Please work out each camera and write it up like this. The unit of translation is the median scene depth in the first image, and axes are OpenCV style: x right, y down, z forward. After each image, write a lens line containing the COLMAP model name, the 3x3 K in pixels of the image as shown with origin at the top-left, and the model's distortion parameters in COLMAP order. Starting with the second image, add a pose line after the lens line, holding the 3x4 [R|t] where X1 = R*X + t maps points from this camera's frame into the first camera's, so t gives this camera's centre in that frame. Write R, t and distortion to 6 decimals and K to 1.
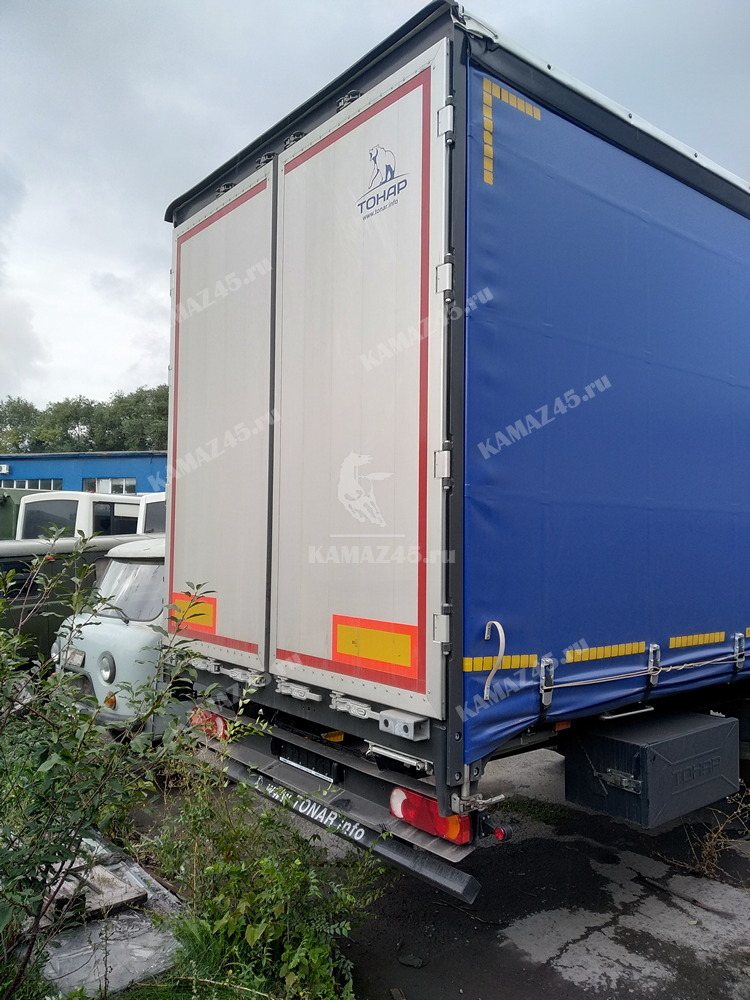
lens RADIAL K [[770.0, 0, 375.6], [0, 770.0, 497.7], [0, 0, 1]] dist [0.045977, -0.047694]
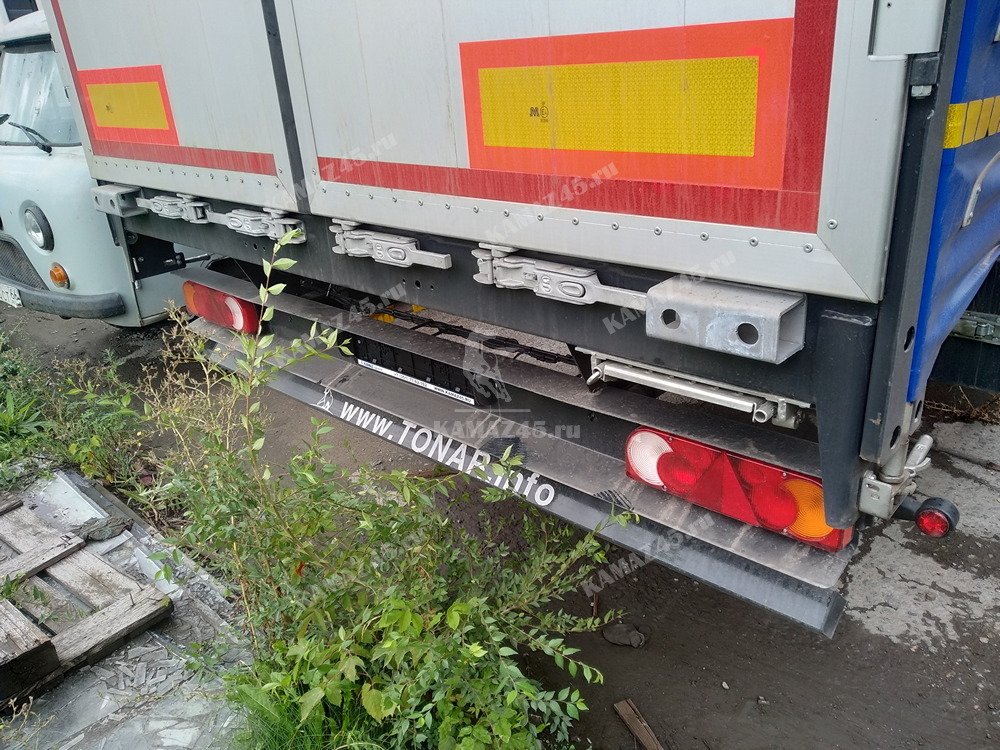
lens RADIAL K [[770.0, 0, 500.6], [0, 770.0, 375.9], [0, 0, 1]] dist [0.045977, -0.047694]
pose [[0.986379, -0.132964, 0.096832, -0.088537], [0.075519, 0.889055, 0.451530, 0.119384], [-0.146126, -0.438067, 0.886986, 0.561451]]
